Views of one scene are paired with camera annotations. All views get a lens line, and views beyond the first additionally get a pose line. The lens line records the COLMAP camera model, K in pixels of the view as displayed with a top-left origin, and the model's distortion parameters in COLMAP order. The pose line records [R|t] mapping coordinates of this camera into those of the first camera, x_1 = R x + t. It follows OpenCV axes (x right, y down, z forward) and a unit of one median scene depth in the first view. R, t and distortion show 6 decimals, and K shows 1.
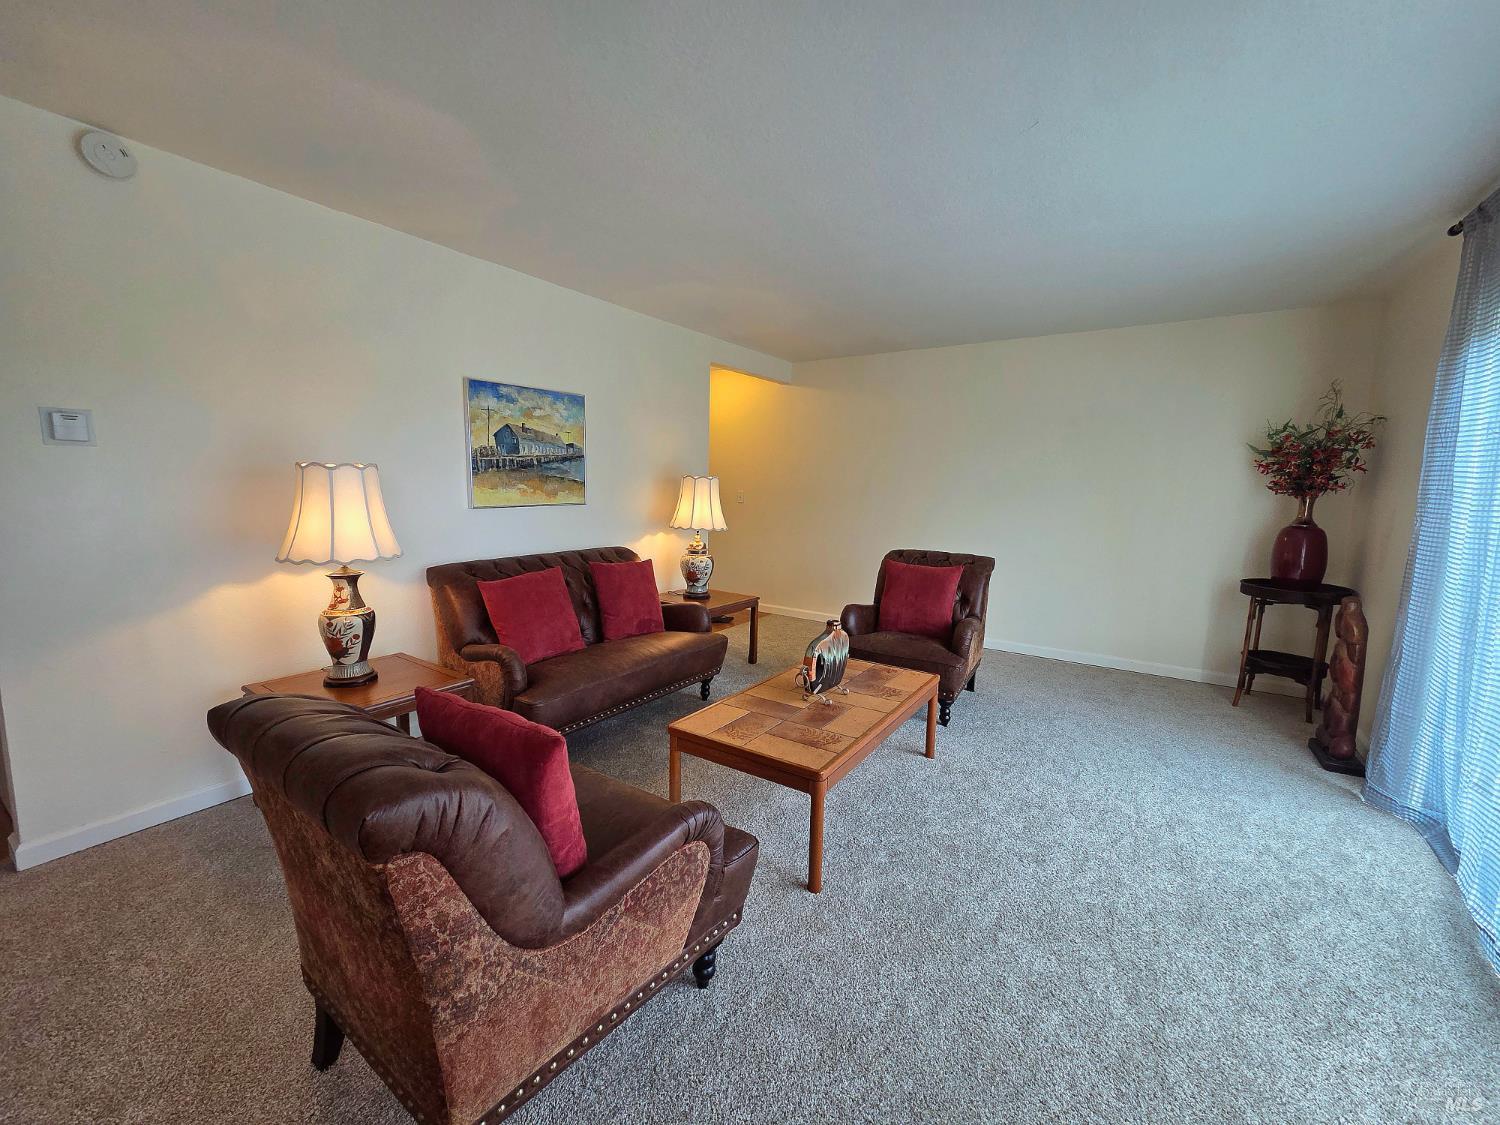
lens RADIAL K [[621.2, 0, 748.0], [0, 621.2, 557.6], [0, 0, 1]] dist [0.008449, -0.000389]
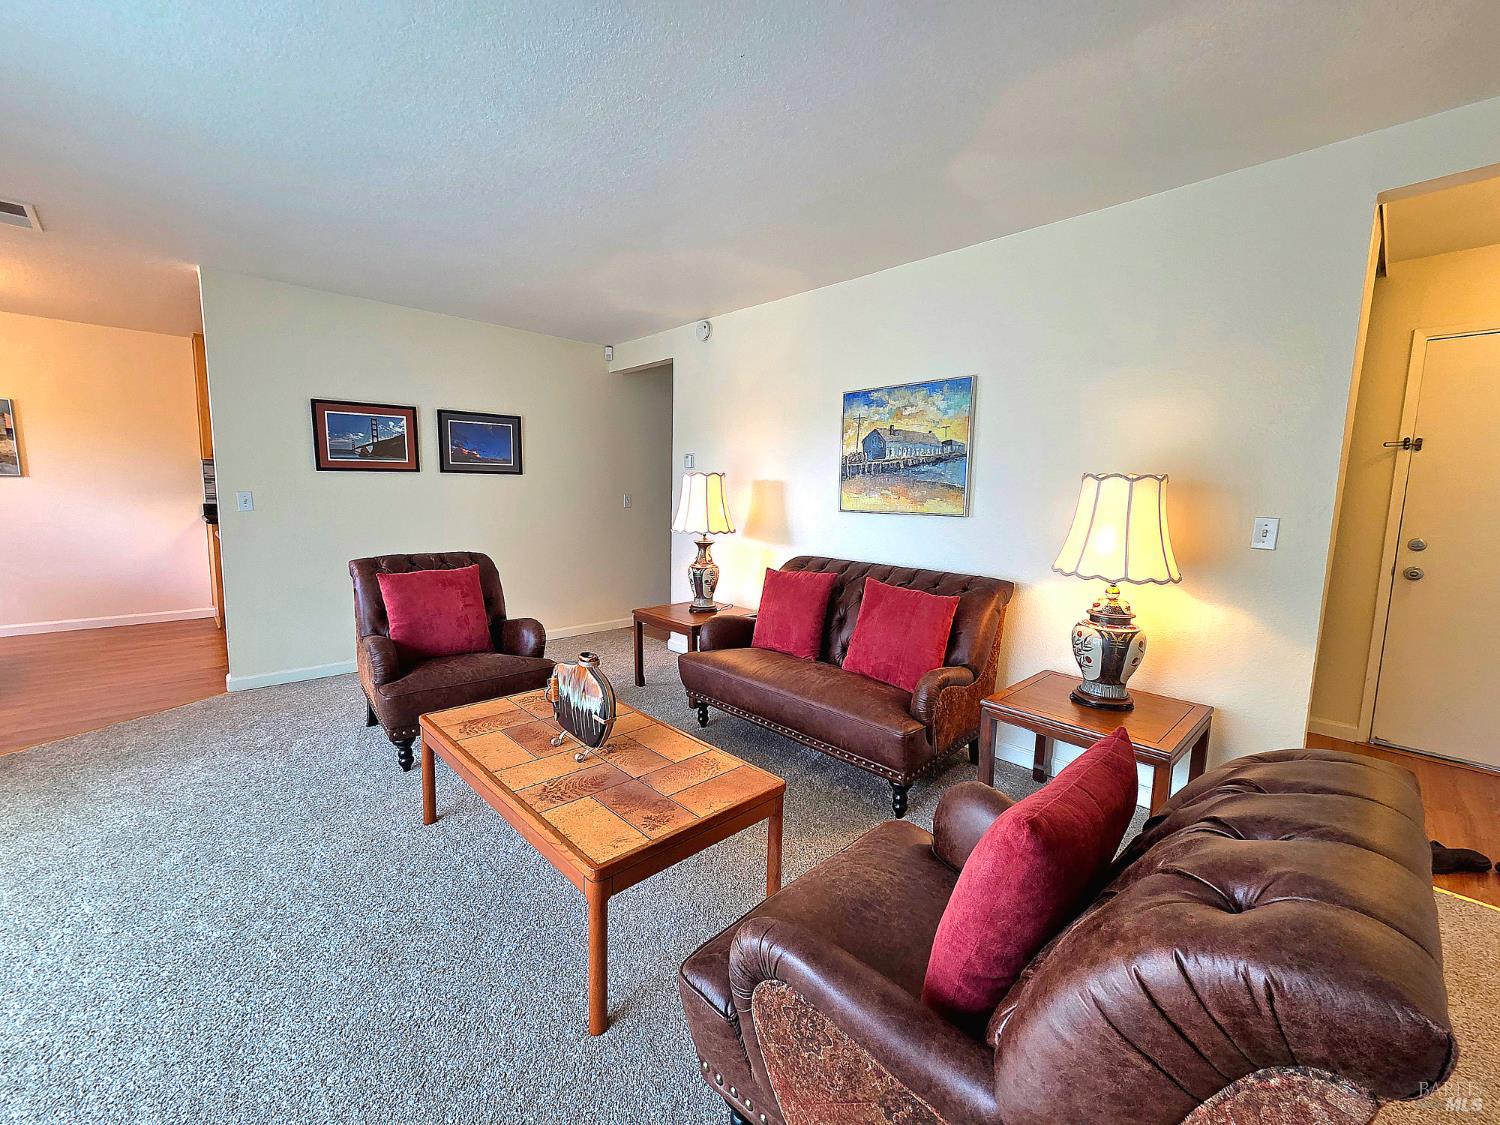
lens RADIAL K [[621.2, 0, 748.0], [0, 621.2, 557.6], [0, 0, 1]] dist [0.008449, -0.000389]
pose [[-0.216218, 0.099429, -0.971269, 0.625423], [-0.135229, 0.982163, 0.130648, -0.111492], [0.966935, 0.159592, -0.198916, 1.004642]]
